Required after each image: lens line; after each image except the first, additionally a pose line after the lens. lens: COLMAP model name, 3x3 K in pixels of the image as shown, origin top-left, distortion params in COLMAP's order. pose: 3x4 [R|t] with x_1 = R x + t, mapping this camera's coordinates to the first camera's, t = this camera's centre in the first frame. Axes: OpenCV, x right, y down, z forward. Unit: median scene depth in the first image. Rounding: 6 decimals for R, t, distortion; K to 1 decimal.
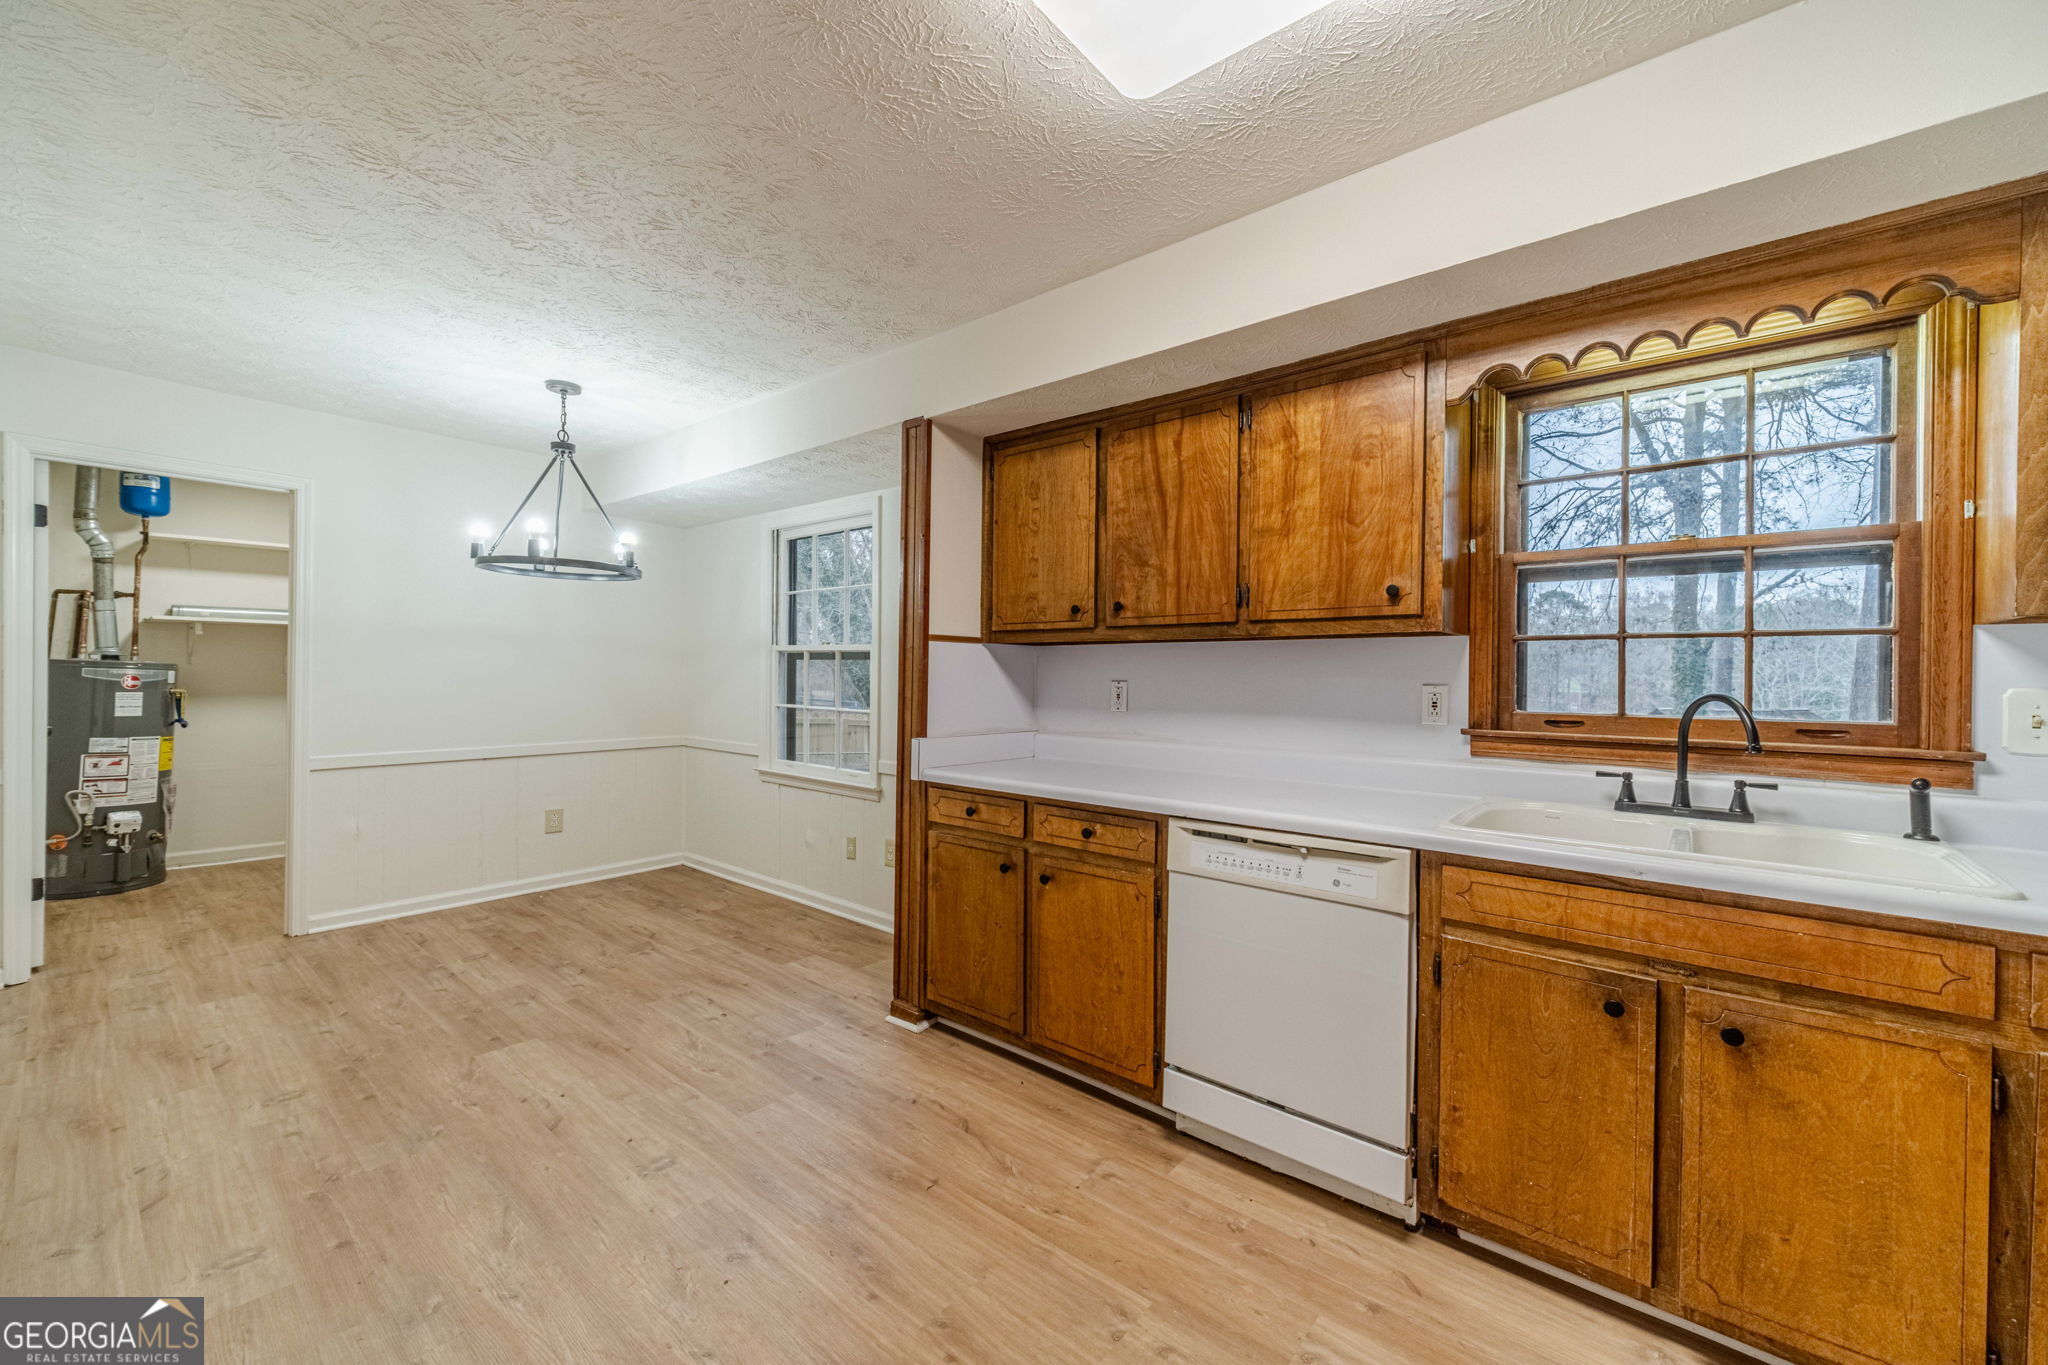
lens RADIAL K [[807.5, 0, 1031.9], [0, 807.5, 673.9], [0, 0, 1]] dist [0.002074, -0.000287]
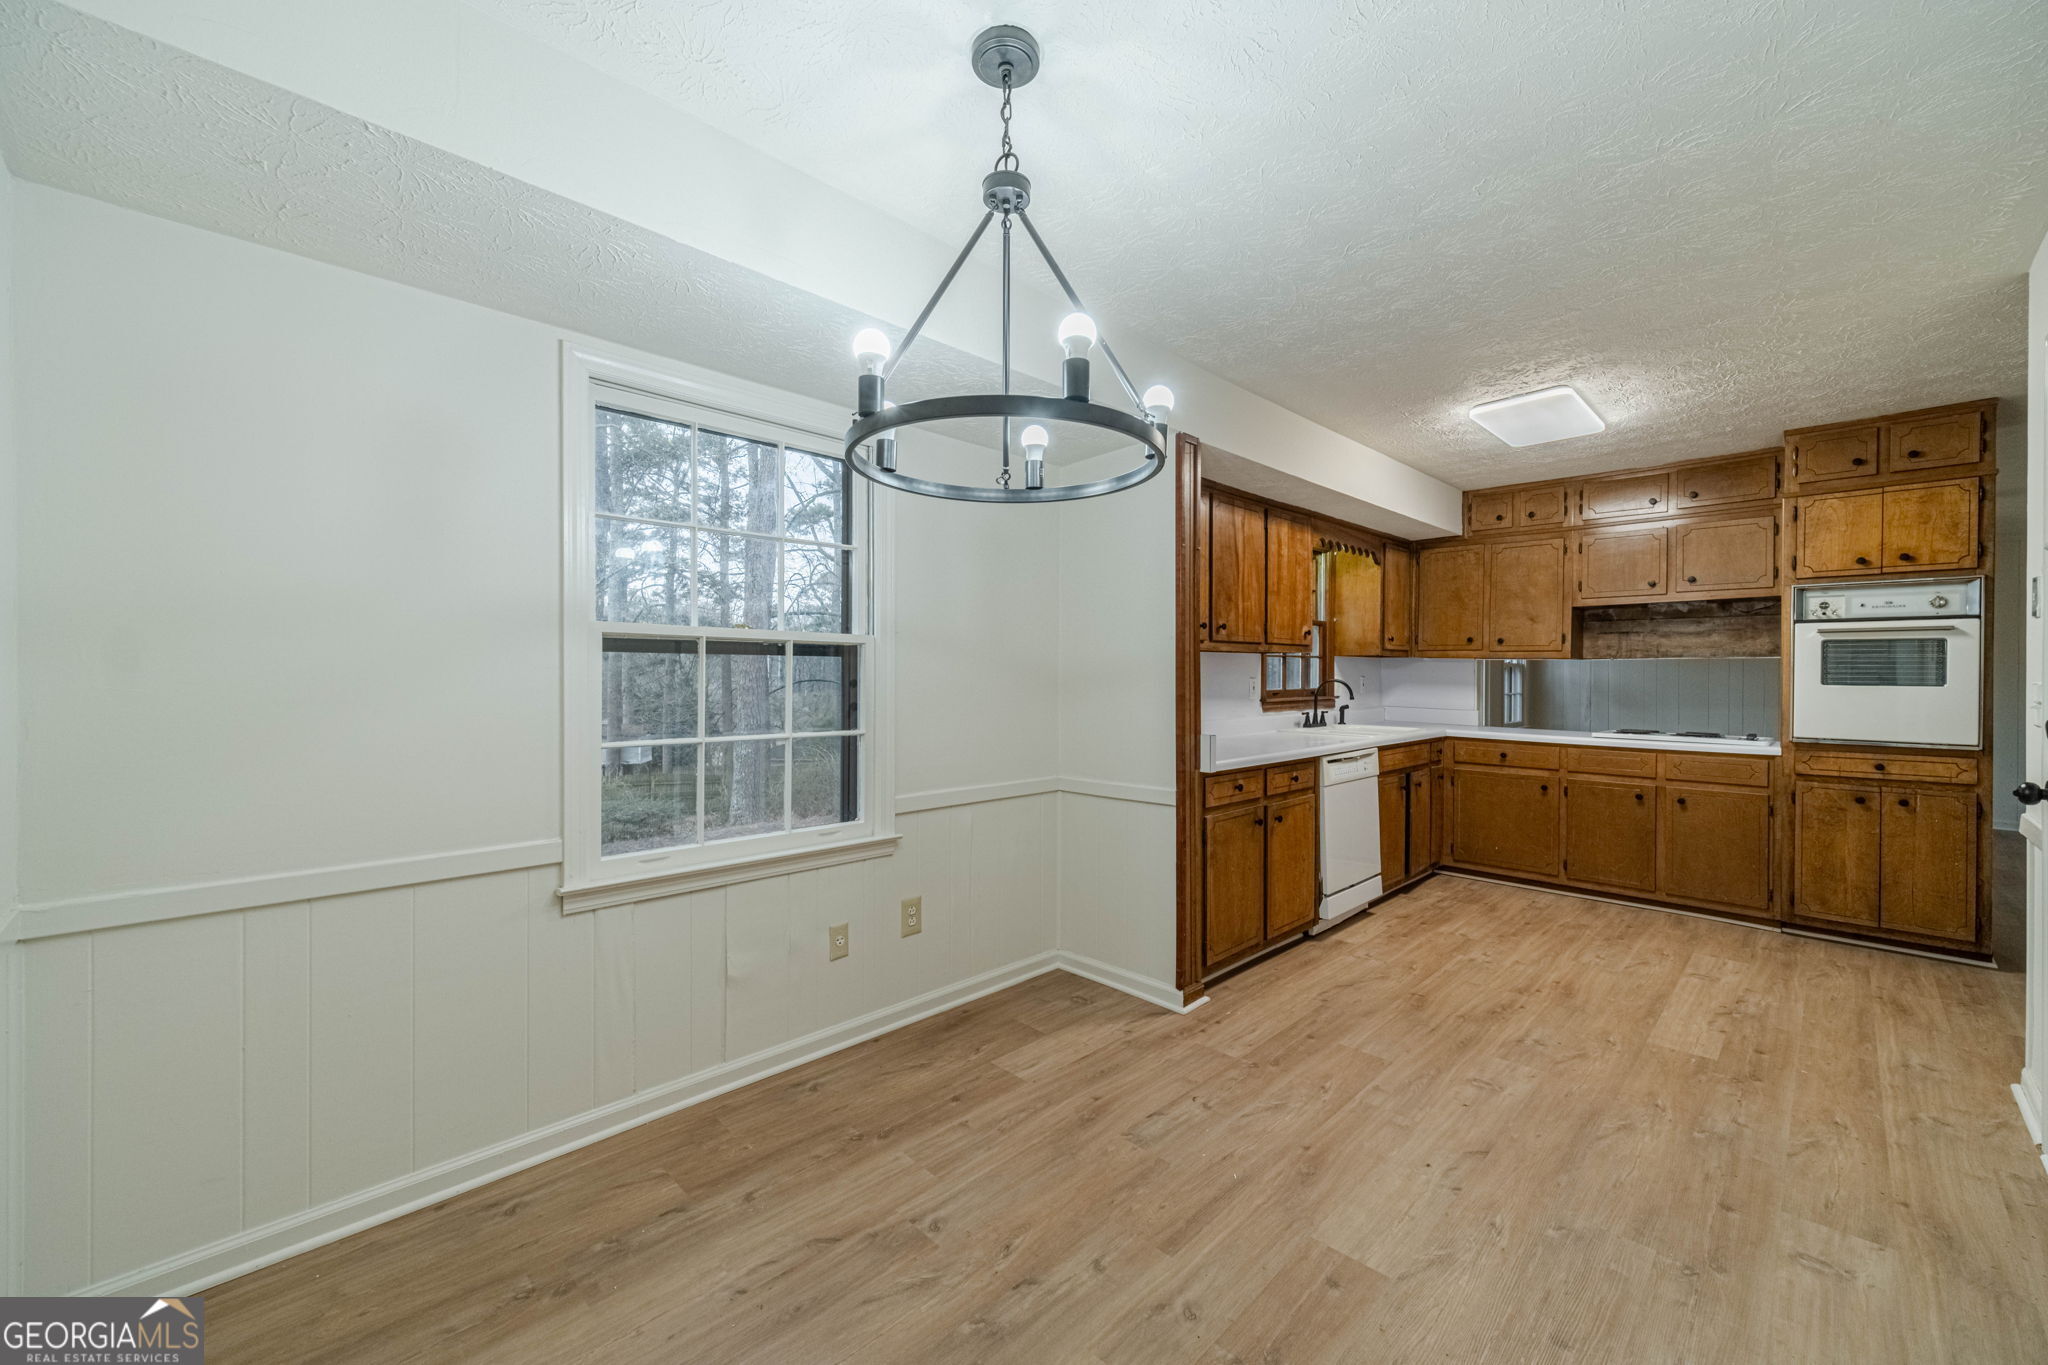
lens RADIAL K [[801.2, 0, 1029.7], [0, 801.2, 676.4], [0, 0, 1]] dist [0.005794, -0.000588]
pose [[0.096844, -0.016833, 0.995157, -0.817254], [0.001032, 0.999858, 0.016812, -0.011848], [-0.995299, -0.000601, 0.096848, 0.743979]]
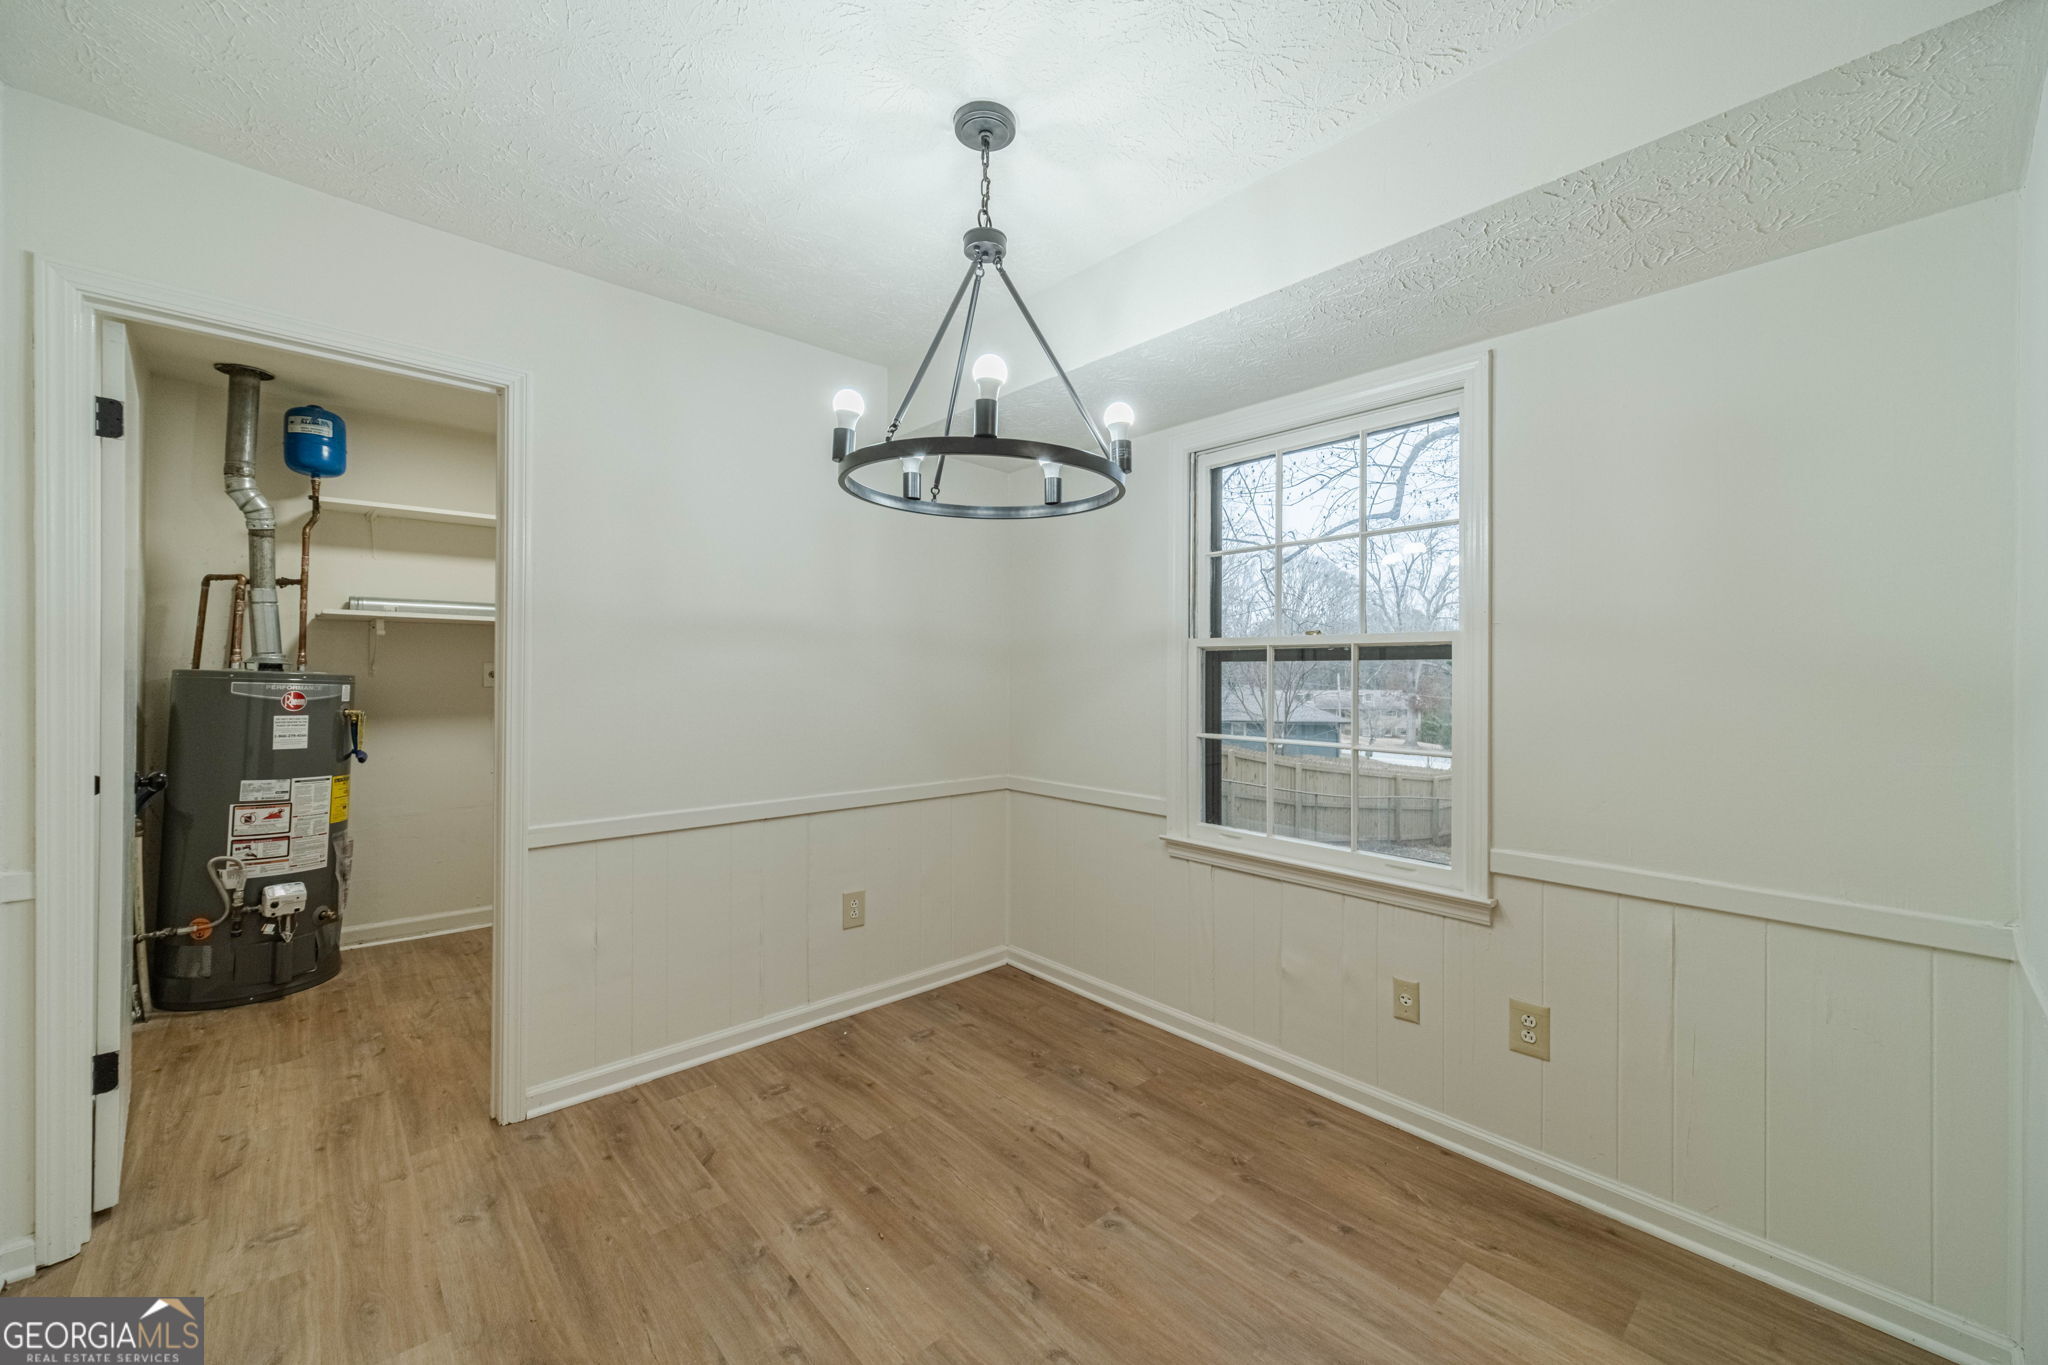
lens RADIAL K [[801.2, 0, 1029.7], [0, 801.2, 676.4], [0, 0, 1]] dist [0.005794, -0.000588]
pose [[0.990122, -0.006438, -0.140063, -0.381650], [0.006024, 0.999976, -0.003383, -0.005702], [0.140081, 0.002506, 0.990137, 0.399578]]
